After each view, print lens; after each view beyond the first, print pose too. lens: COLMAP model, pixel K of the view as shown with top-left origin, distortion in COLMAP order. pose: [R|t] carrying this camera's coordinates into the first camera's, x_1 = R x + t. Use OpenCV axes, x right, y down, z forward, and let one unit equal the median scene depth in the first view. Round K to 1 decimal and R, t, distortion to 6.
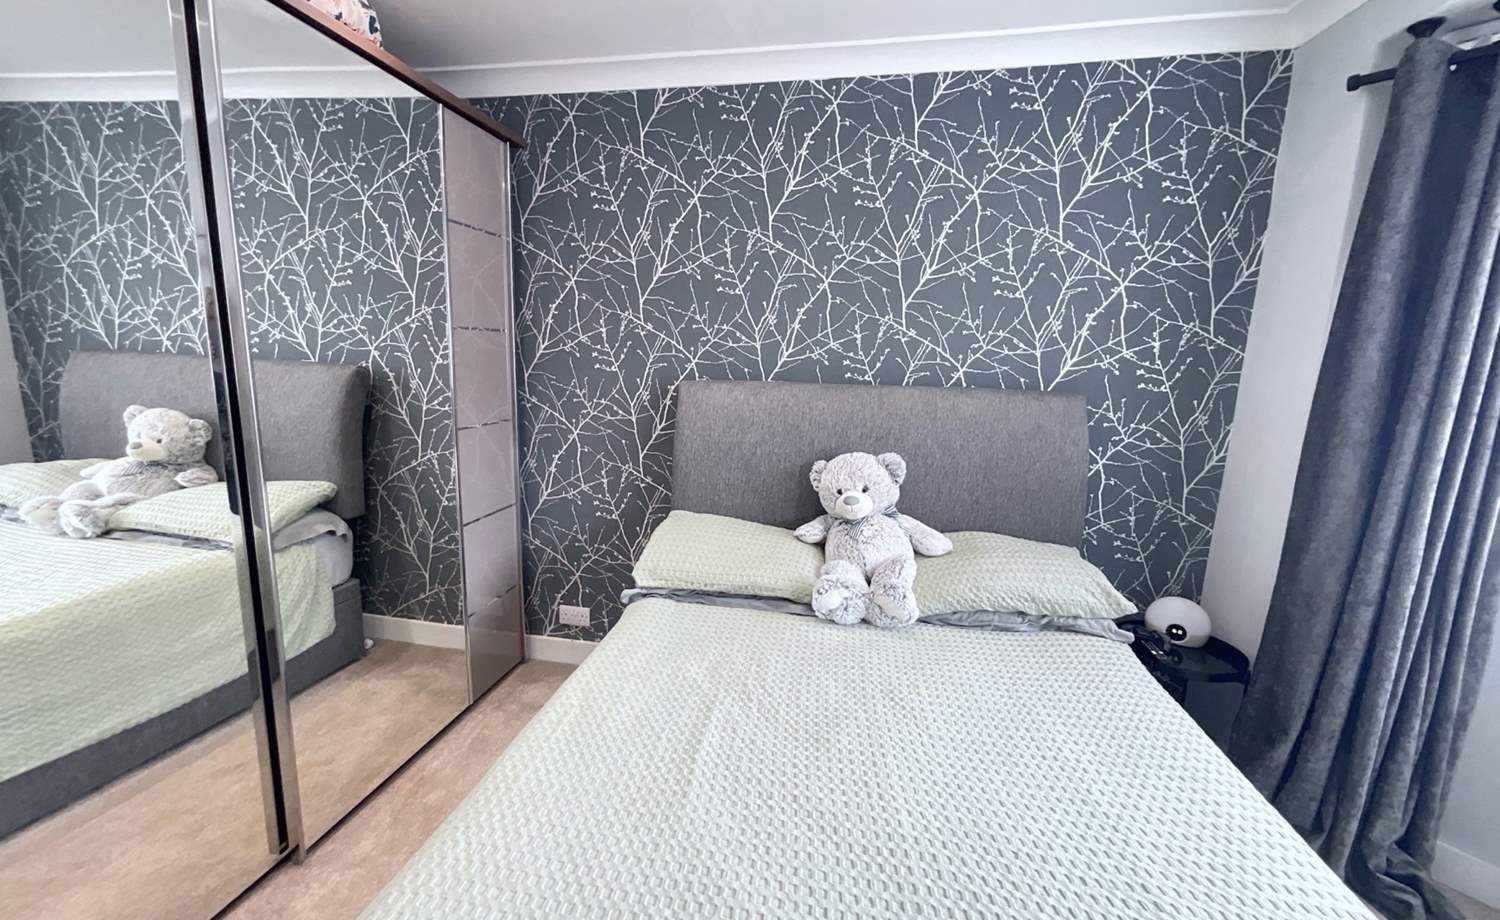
lens RADIAL K [[613.4, 0, 736.6], [0, 613.4, 452.3], [0, 0, 1]] dist [-0.006879, 0.003957]
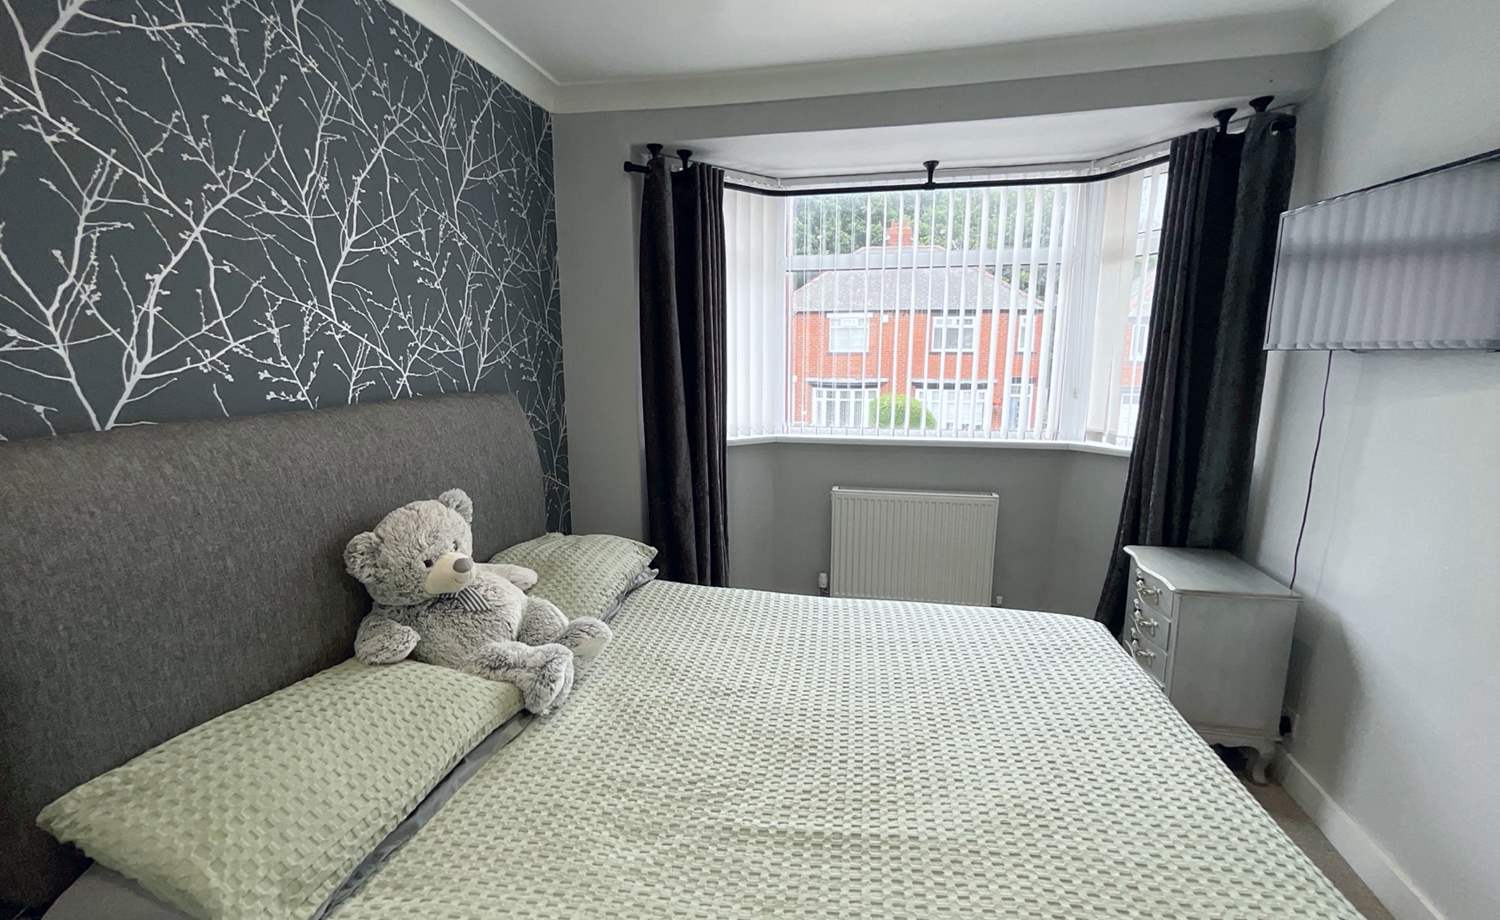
lens RADIAL K [[613.4, 0, 730.7], [0, 613.4, 463.9], [0, 0, 1]] dist [-0.006879, 0.003957]
pose [[0.030291, -0.201402, 0.979040, -0.460687], [0.188574, 0.963052, 0.192278, -0.106342], [-0.981592, 0.178797, 0.067151, 0.609390]]
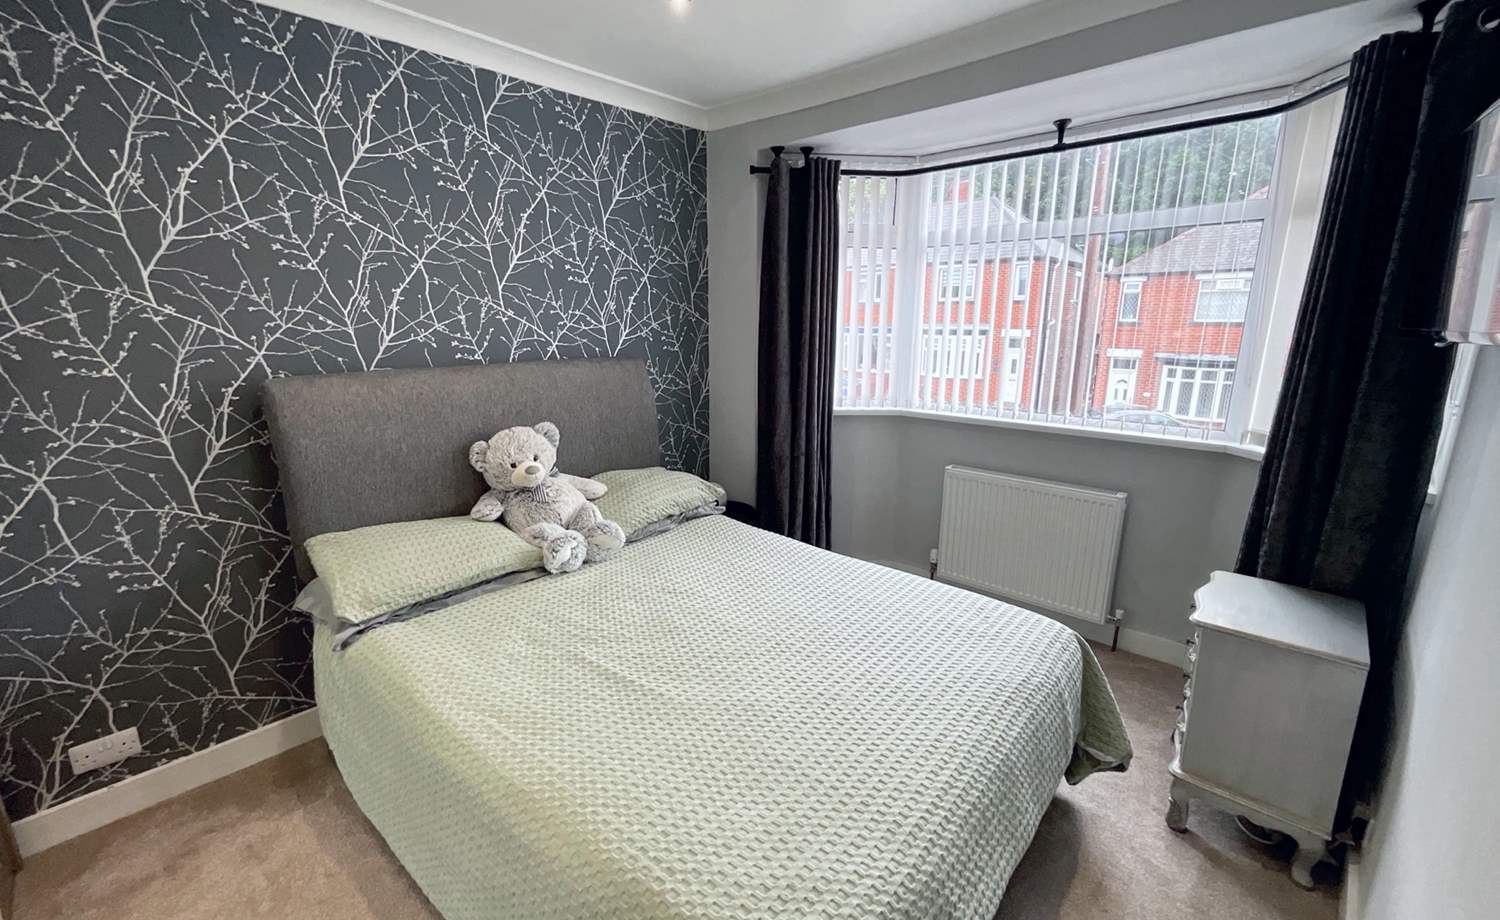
lens RADIAL K [[613.4, 0, 725.4], [0, 613.4, 458.6], [0, 0, 1]] dist [-0.006879, 0.003957]
pose [[0.542719, -0.208109, 0.813724, -0.497779], [0.168361, 0.976109, 0.137350, -0.030271], [-0.822868, 0.062457, 0.564790, 0.092820]]
